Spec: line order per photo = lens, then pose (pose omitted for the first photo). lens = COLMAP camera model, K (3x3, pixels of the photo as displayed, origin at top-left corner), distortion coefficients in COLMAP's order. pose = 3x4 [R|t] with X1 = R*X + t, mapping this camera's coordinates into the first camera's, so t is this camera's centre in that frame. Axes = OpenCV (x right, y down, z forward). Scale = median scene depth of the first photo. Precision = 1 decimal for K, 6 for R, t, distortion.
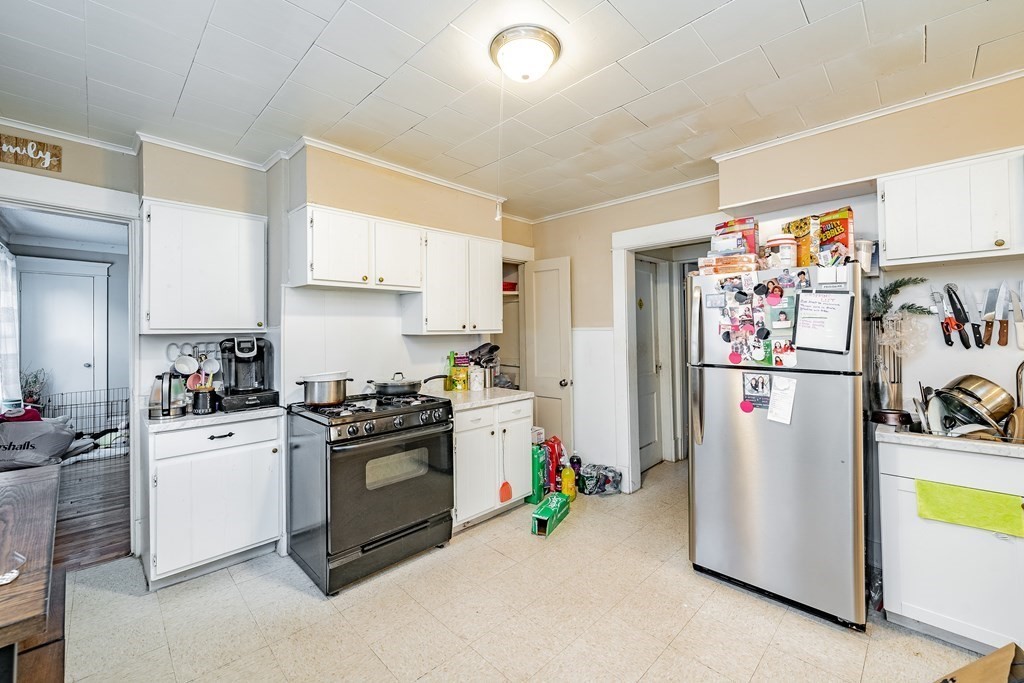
lens RADIAL K [[419.0, 0, 514.0], [0, 419.0, 325.0], [0, 0, 1]] dist [-0.000182, 0.000033]
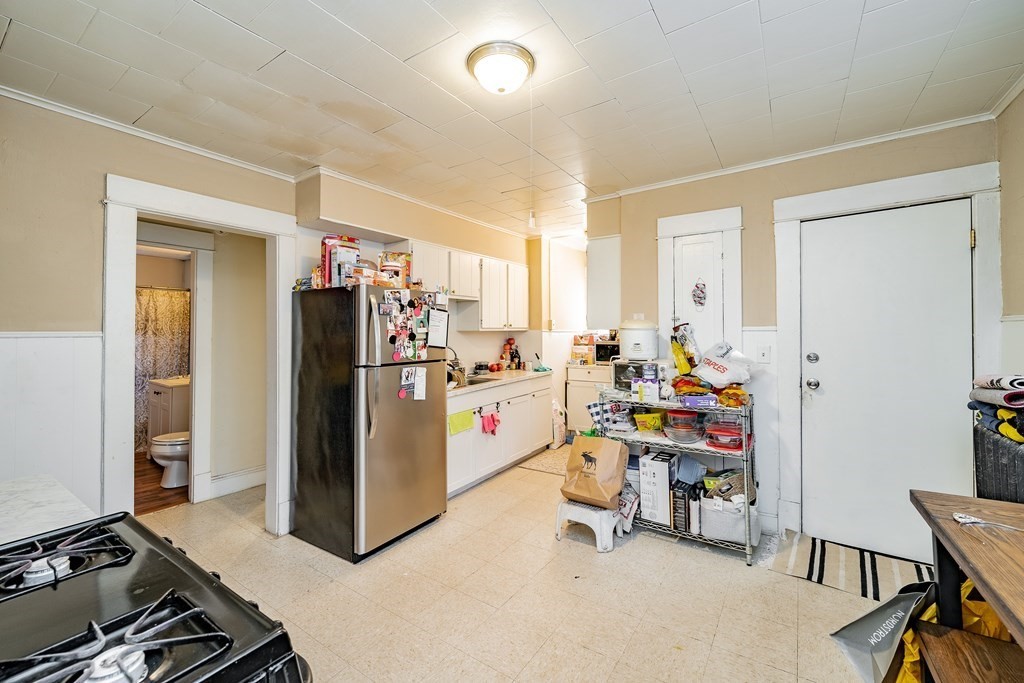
lens RADIAL K [[419.0, 0, 514.0], [0, 419.0, 325.0], [0, 0, 1]] dist [-0.000182, 0.000033]
pose [[-0.187137, 0.020941, 0.982111, -0.794559], [-0.005358, 0.999736, -0.022337, 0.011272], [-0.982319, -0.009442, -0.186976, 0.936173]]
